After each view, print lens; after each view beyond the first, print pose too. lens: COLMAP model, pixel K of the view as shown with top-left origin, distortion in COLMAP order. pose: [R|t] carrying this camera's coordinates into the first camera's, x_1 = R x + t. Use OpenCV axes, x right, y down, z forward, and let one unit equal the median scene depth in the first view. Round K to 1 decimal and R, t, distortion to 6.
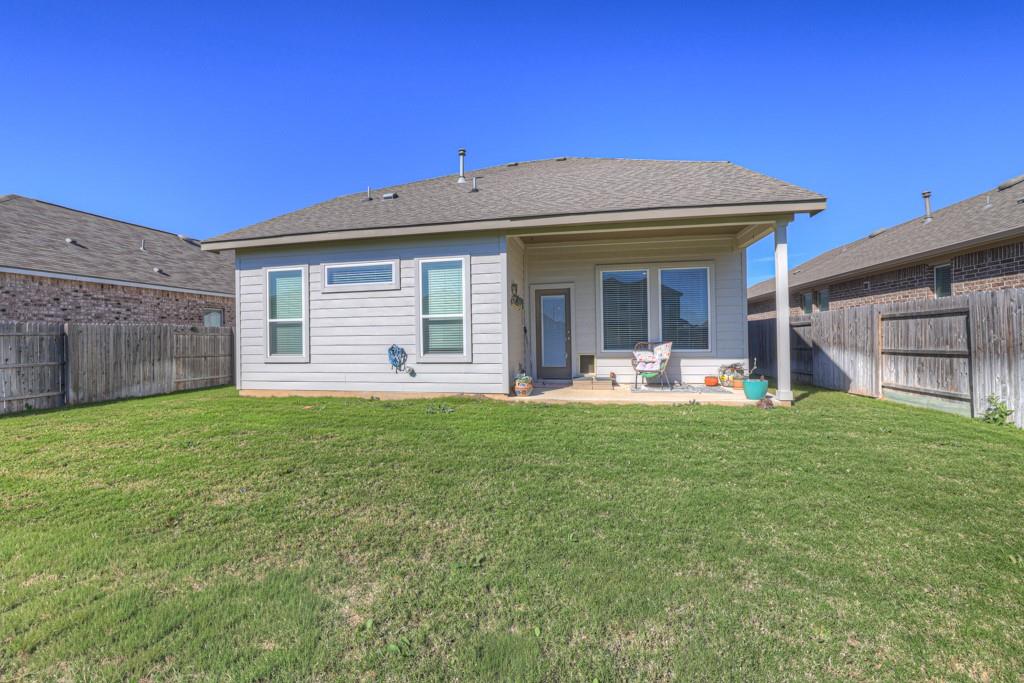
lens RADIAL K [[443.4, 0, 510.0], [0, 443.4, 337.2], [0, 0, 1]] dist [-0.017677, 0.001931]
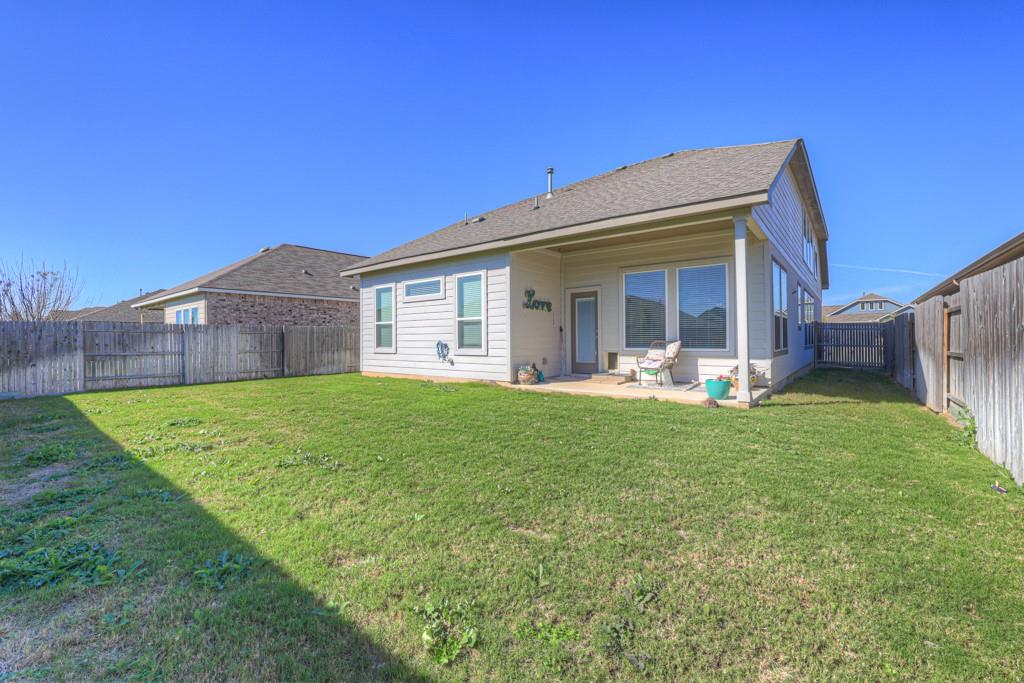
lens RADIAL K [[443.4, 0, 514.3], [0, 443.4, 338.7], [0, 0, 1]] dist [-0.017677, 0.001931]
pose [[0.891871, 0.006660, -0.452240, 0.490787], [-0.002587, 0.999950, 0.009625, -0.002501], [0.452282, -0.007414, 0.891844, -0.071177]]
